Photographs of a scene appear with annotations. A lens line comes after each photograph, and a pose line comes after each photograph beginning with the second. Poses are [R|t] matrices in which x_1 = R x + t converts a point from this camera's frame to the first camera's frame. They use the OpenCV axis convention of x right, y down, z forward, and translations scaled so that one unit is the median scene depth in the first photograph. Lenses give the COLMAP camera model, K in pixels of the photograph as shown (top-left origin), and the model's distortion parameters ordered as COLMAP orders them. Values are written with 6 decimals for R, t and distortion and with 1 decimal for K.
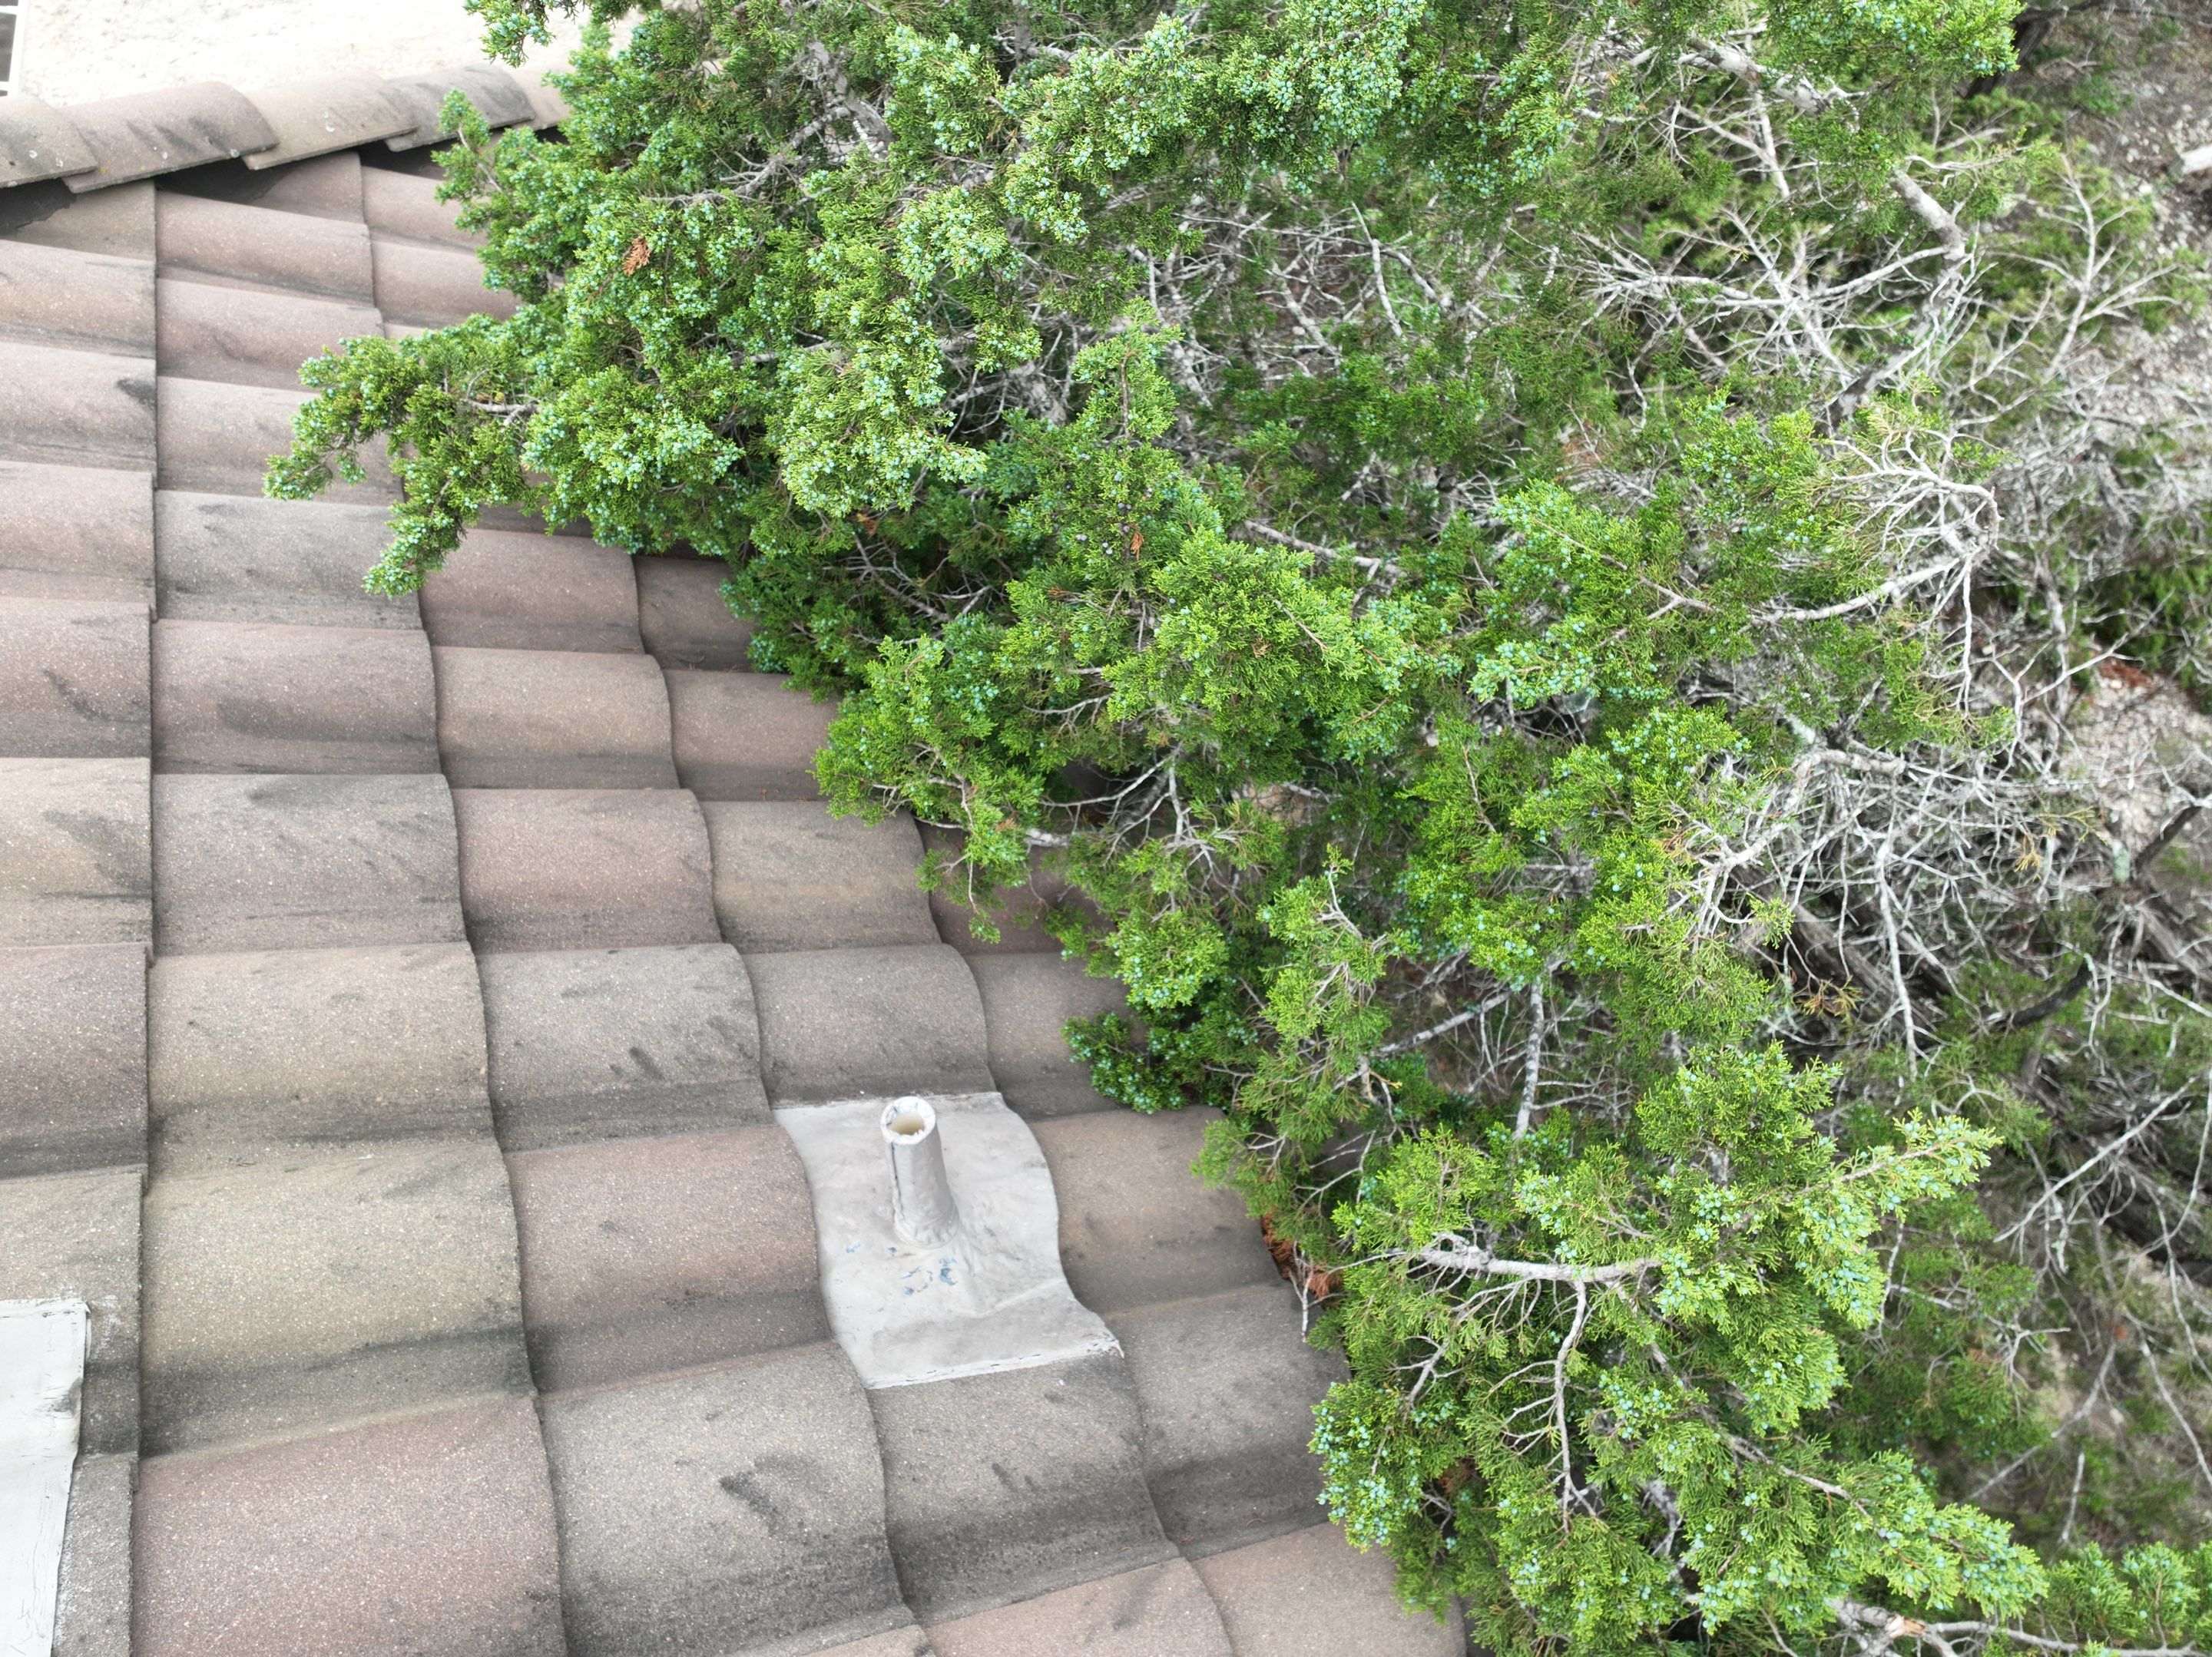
lens RADIAL K [[1535.1, 0, 1108.6], [0, 1535.1, 827.8], [0, 0, 1]] dist [0.000428, 0.013368]
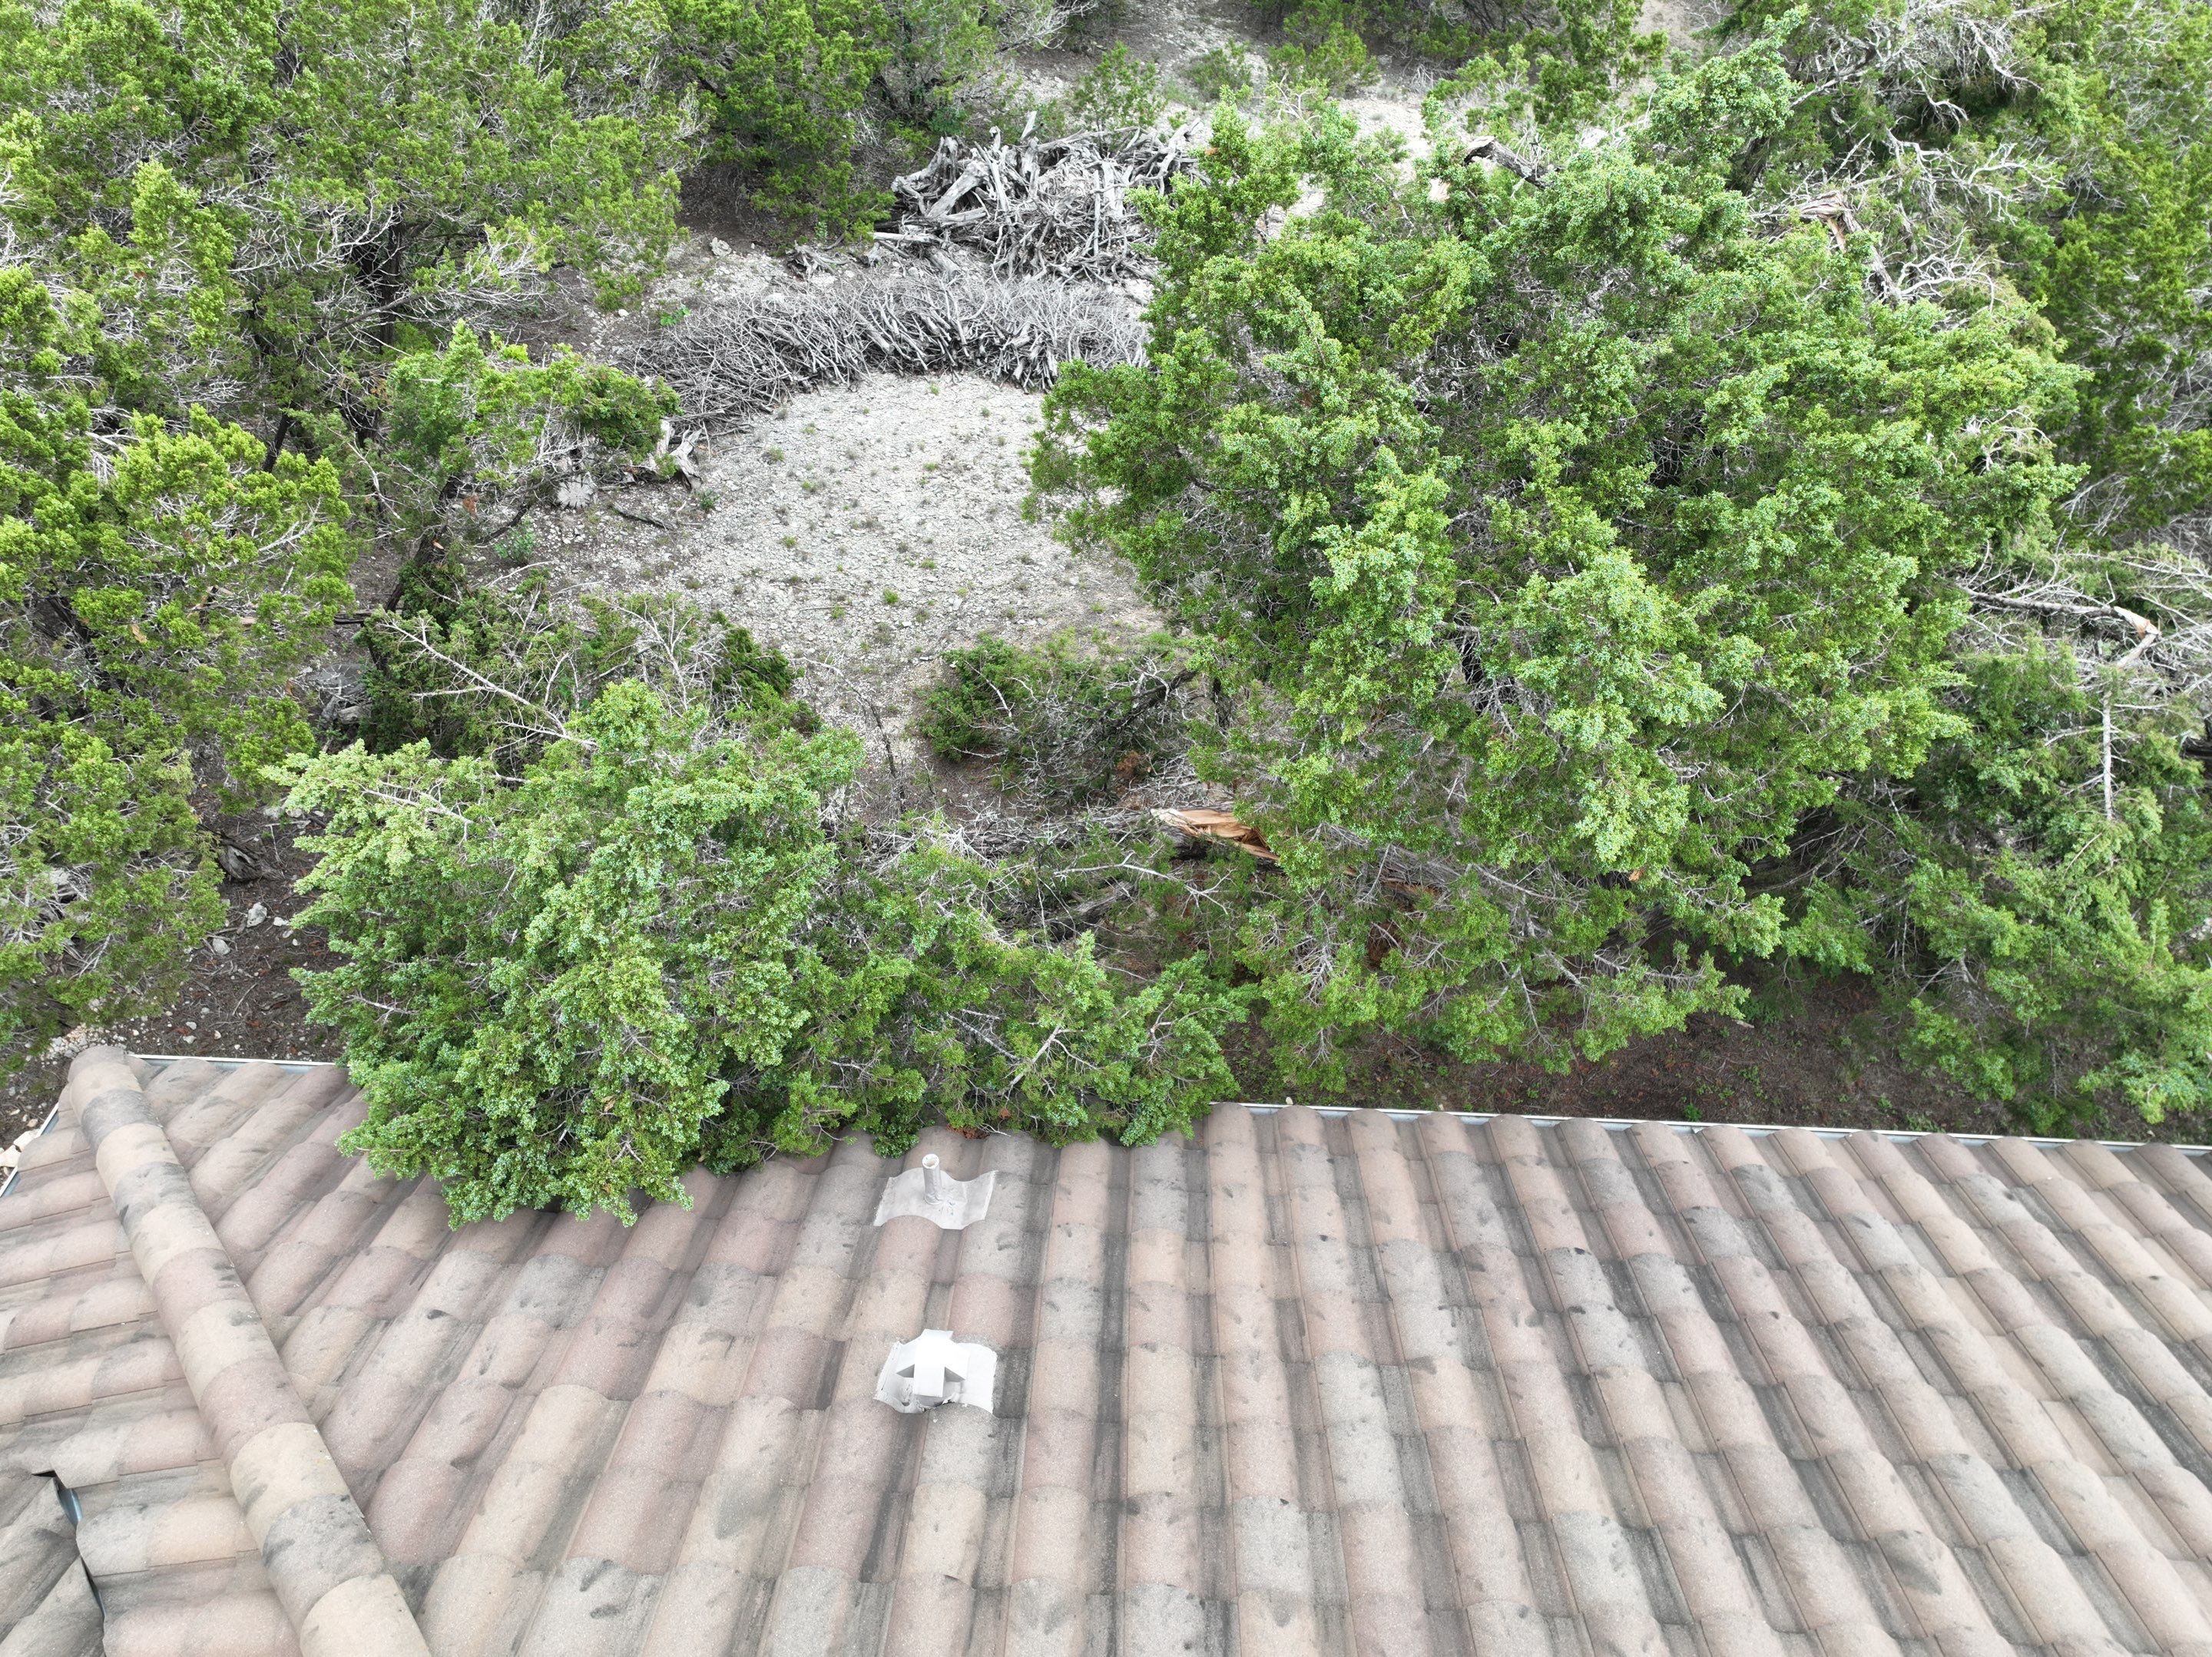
lens RADIAL K [[1535.4, 0, 1106.0], [0, 1535.4, 828.5], [0, 0, 1]] dist [0.001262, 0.010851]
pose [[0.387312, -0.645816, 0.657960, -1.587966], [0.703744, 0.668134, 0.241540, -0.762875], [-0.595596, 0.369484, 0.713265, -1.711045]]
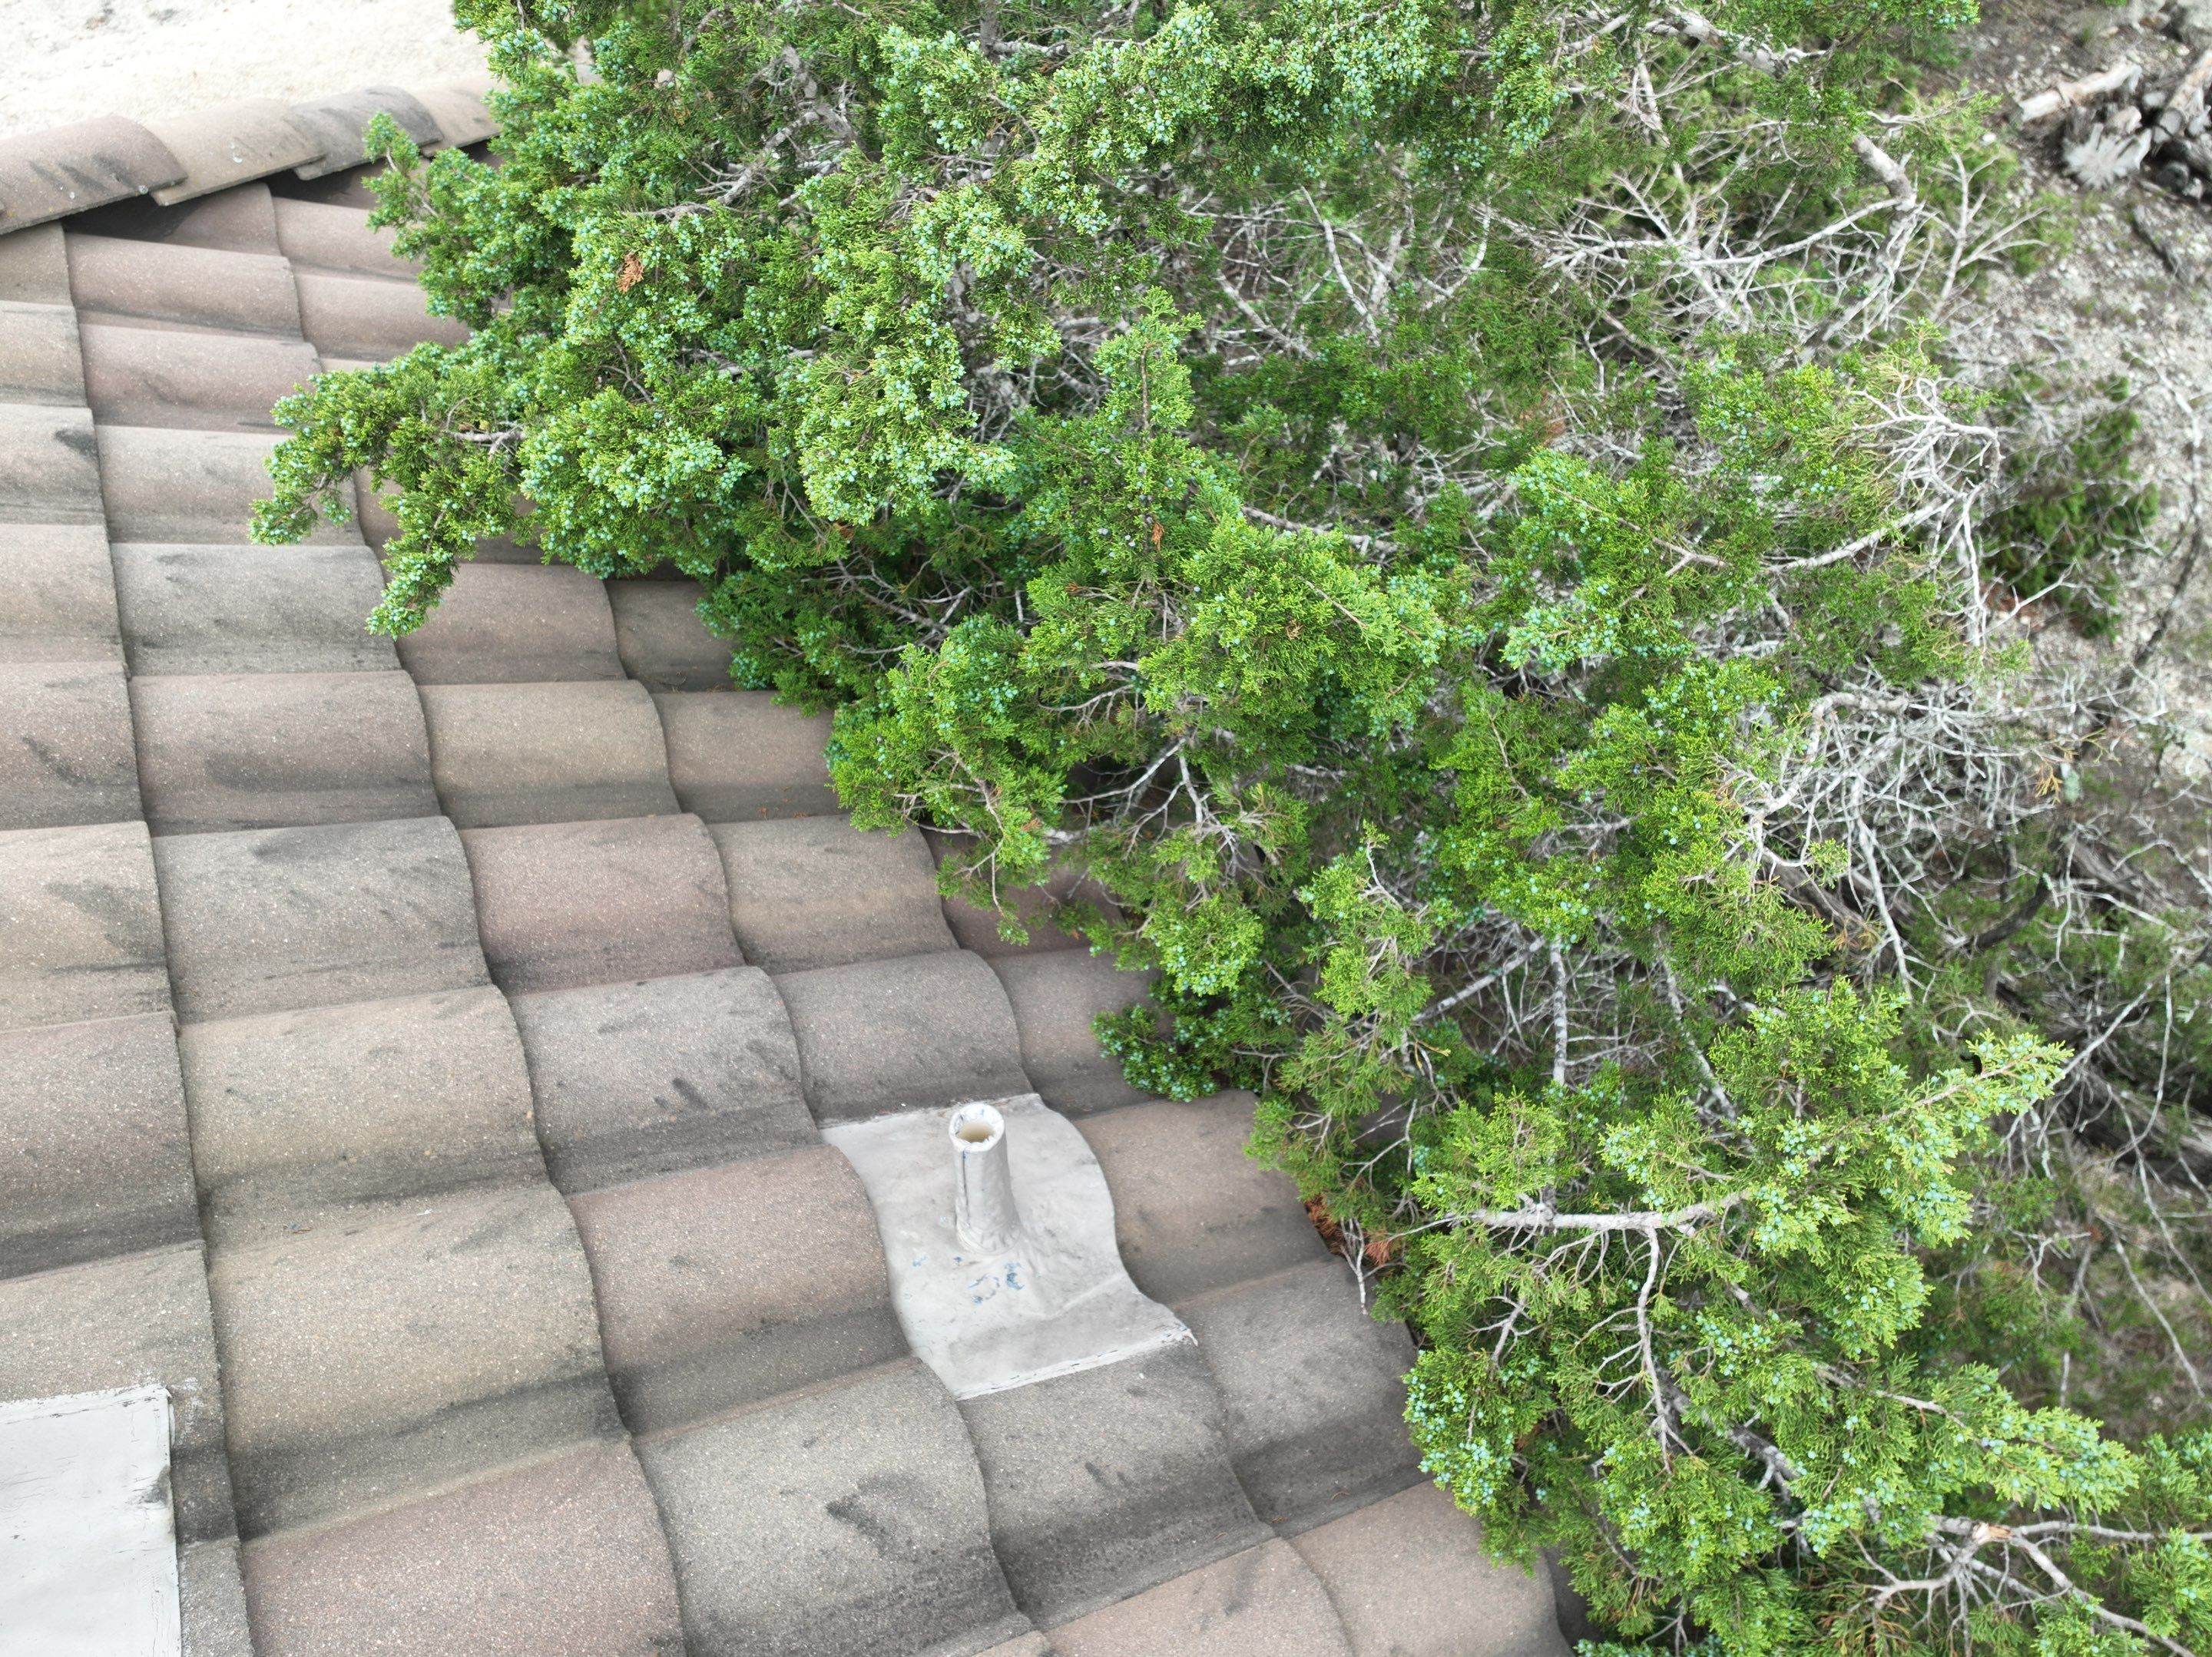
lens RADIAL K [[1535.4, 0, 1106.0], [0, 1535.4, 828.5], [0, 0, 1]] dist [0.001262, 0.010851]
pose [[0.995411, -0.073946, 0.060733, -0.088008], [0.073717, 0.997261, 0.006018, -0.002236], [-0.061012, -0.001513, 0.998136, 0.002876]]
